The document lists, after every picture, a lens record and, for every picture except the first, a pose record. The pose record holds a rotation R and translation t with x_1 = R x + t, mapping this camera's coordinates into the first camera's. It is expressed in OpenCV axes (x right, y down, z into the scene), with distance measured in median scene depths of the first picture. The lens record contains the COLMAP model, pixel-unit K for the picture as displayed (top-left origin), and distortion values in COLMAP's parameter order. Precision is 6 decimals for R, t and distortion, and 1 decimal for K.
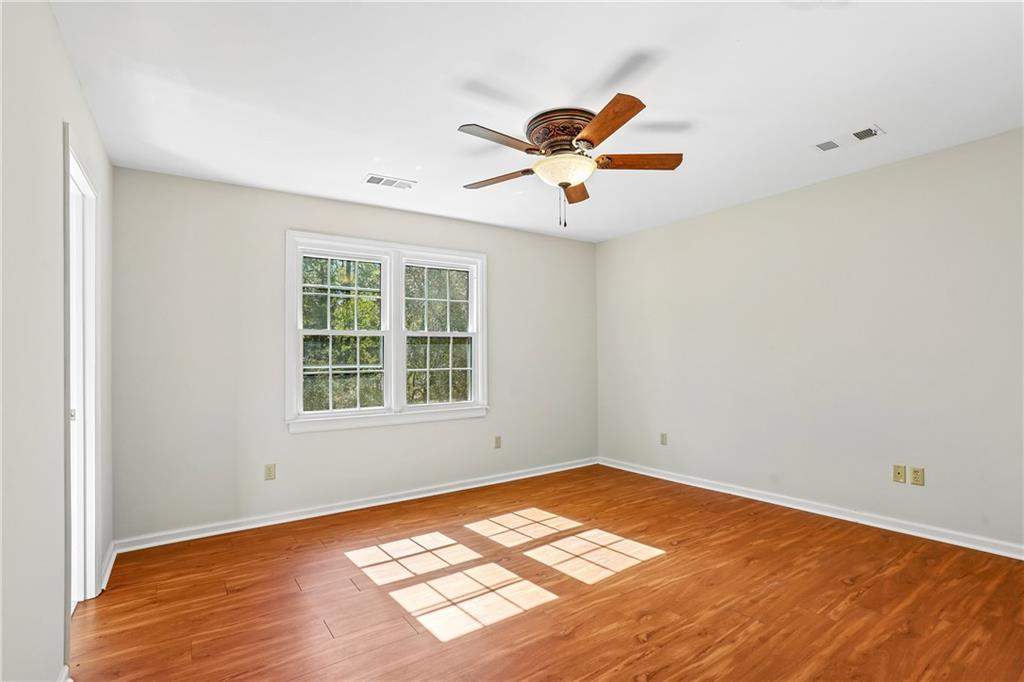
lens RADIAL K [[497.3, 0, 512.0], [0, 497.3, 341.0], [0, 0, 1]] dist [-0.091830, 0.033938]
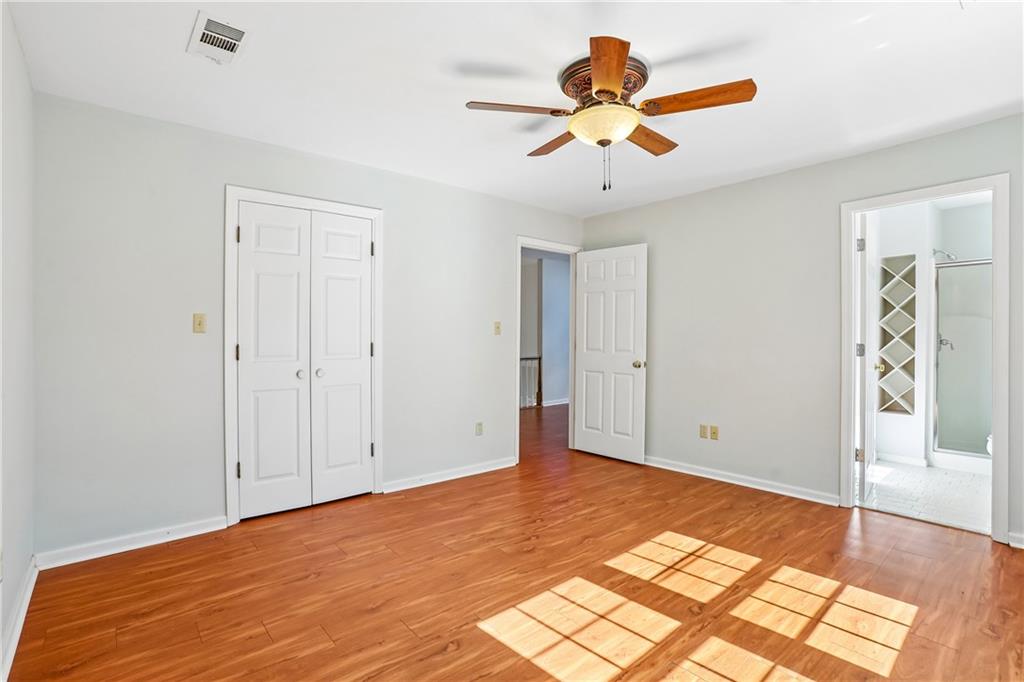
lens RADIAL K [[497.3, 0, 512.0], [0, 497.3, 341.0], [0, 0, 1]] dist [-0.091830, 0.033938]
pose [[-0.994226, 0.017859, -0.105807, 0.373525], [0.020354, 0.999539, -0.022549, 0.053442], [0.105355, -0.024573, -0.994131, 1.907835]]
